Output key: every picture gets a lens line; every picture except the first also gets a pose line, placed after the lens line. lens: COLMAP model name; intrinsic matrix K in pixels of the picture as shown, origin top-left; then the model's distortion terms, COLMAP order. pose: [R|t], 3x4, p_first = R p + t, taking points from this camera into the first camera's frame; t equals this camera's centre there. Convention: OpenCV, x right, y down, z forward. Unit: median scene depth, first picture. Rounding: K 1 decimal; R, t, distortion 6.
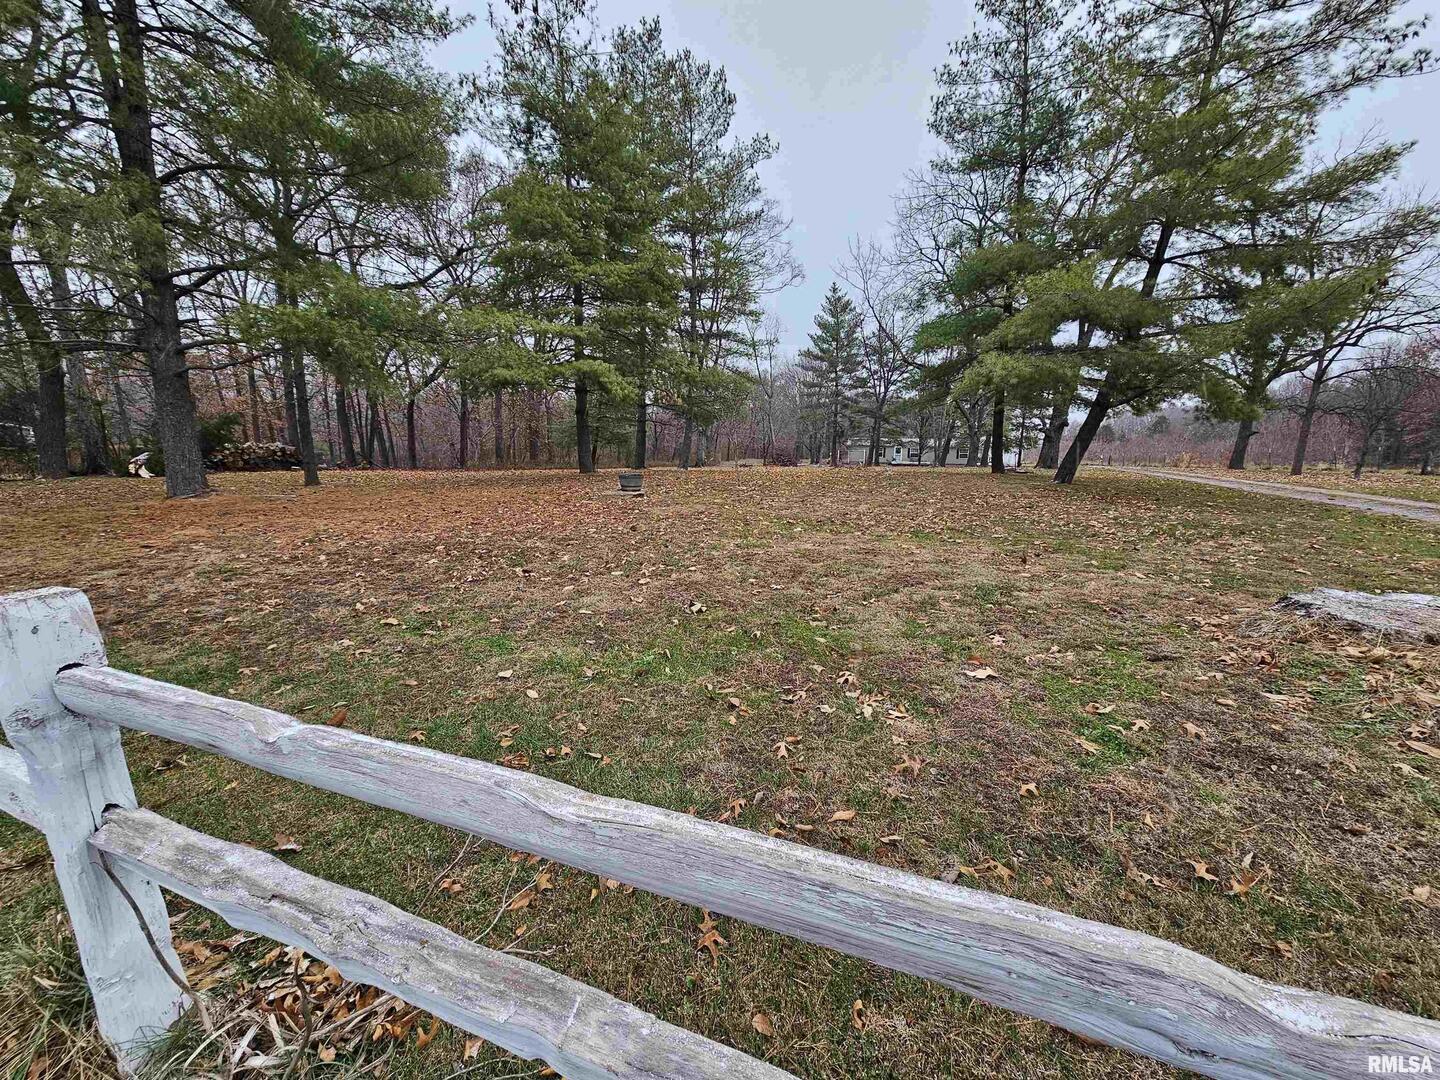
lens RADIAL K [[585.6, 0, 725.1], [0, 585.6, 547.6], [0, 0, 1]] dist [-0.000880, 0.001022]
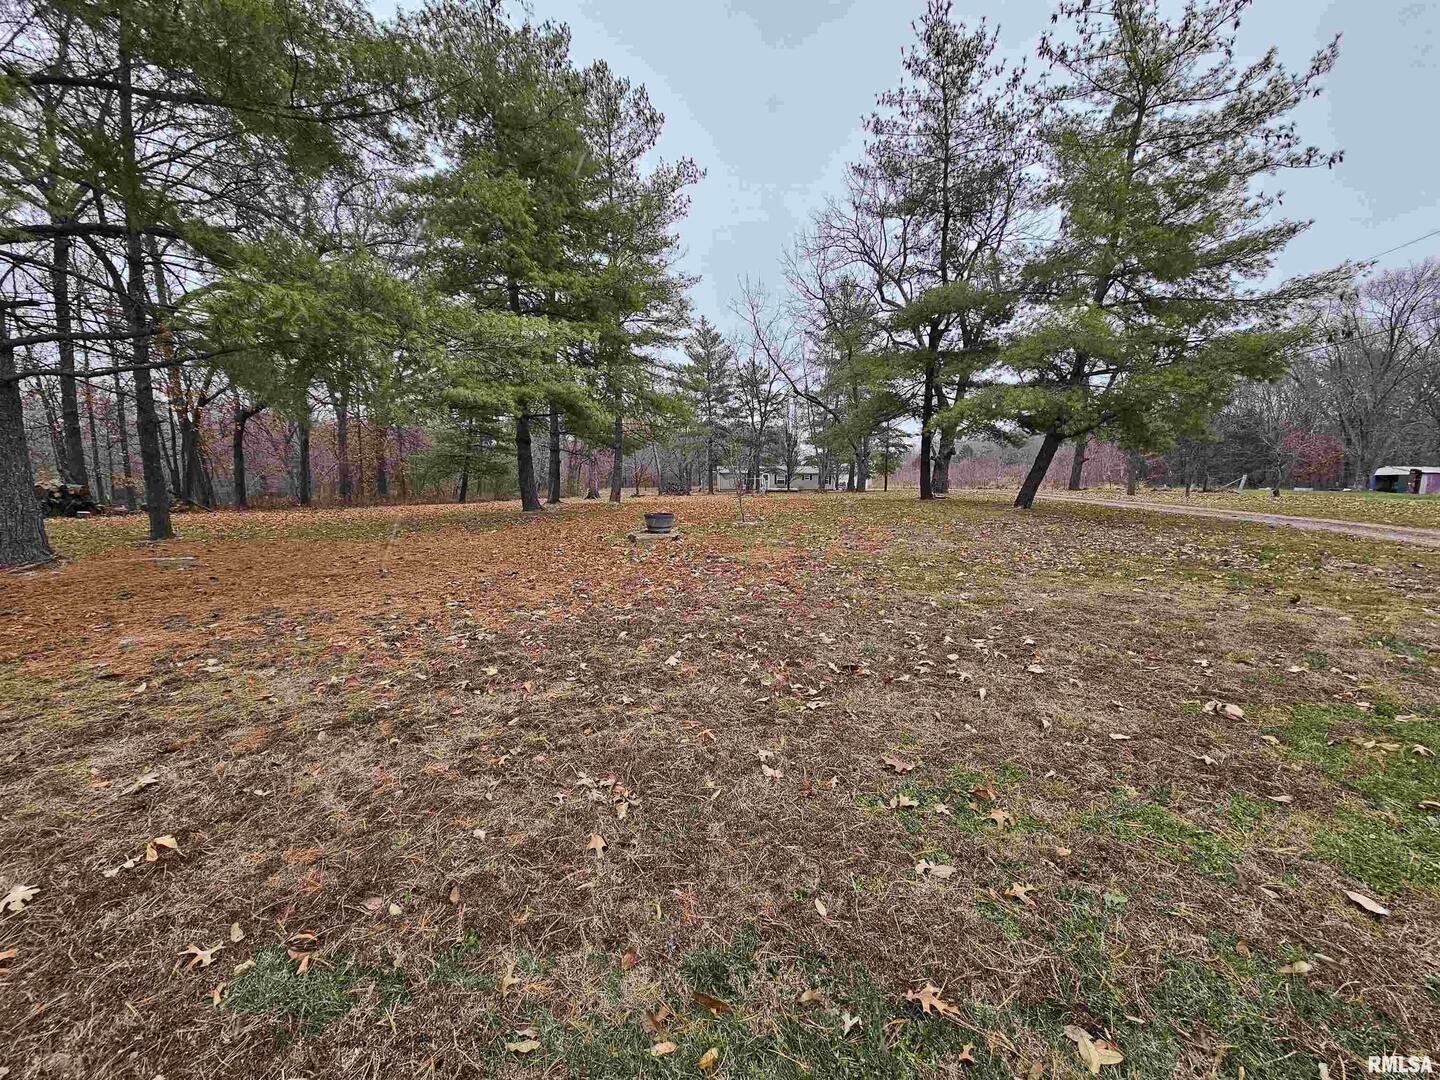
lens RADIAL K [[585.6, 0, 725.1], [0, 585.6, 547.6], [0, 0, 1]] dist [-0.000880, 0.001022]
pose [[0.967410, -0.043306, 0.249483, -0.144640], [0.054978, 0.997686, -0.040004, -0.017922], [-0.247173, 0.052416, 0.967552, 0.076099]]
